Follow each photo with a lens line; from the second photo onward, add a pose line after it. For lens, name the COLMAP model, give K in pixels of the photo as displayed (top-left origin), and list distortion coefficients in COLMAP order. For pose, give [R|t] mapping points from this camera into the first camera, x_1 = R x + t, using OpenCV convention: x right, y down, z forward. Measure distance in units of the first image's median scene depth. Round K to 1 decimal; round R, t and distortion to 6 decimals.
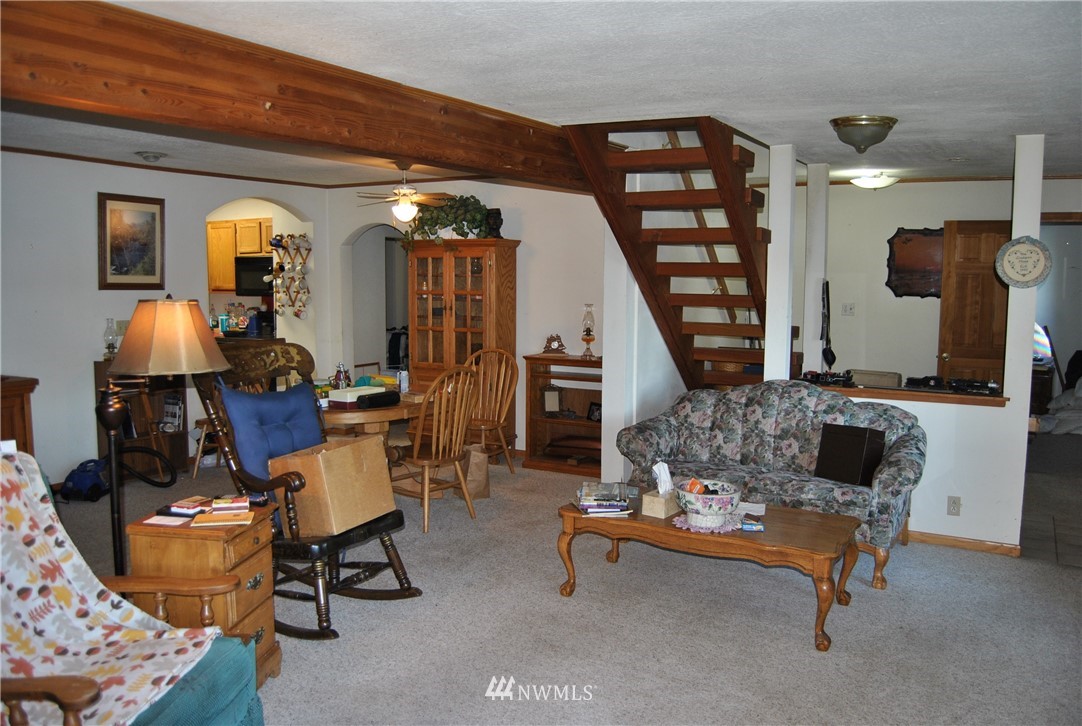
lens RADIAL K [[855.4, 0, 540.2], [0, 855.4, 363.3], [0, 0, 1]] dist [-0.061773, -0.004522]
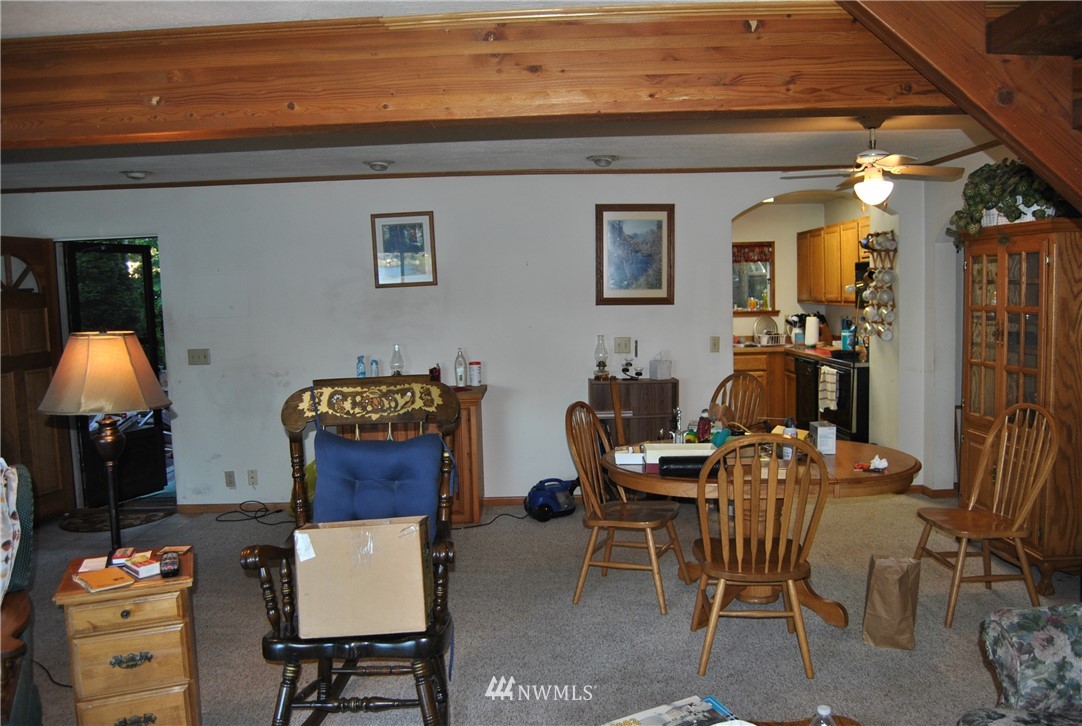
lens RADIAL K [[855.4, 0, 540.2], [0, 855.4, 360.6], [0, 0, 1]] dist [-0.061773, -0.004522]
pose [[0.514316, 0.054095, -0.855893, 0.285627], [-0.060647, 0.997804, 0.026621, -0.045990], [0.855453, 0.038216, 0.516468, 0.437874]]
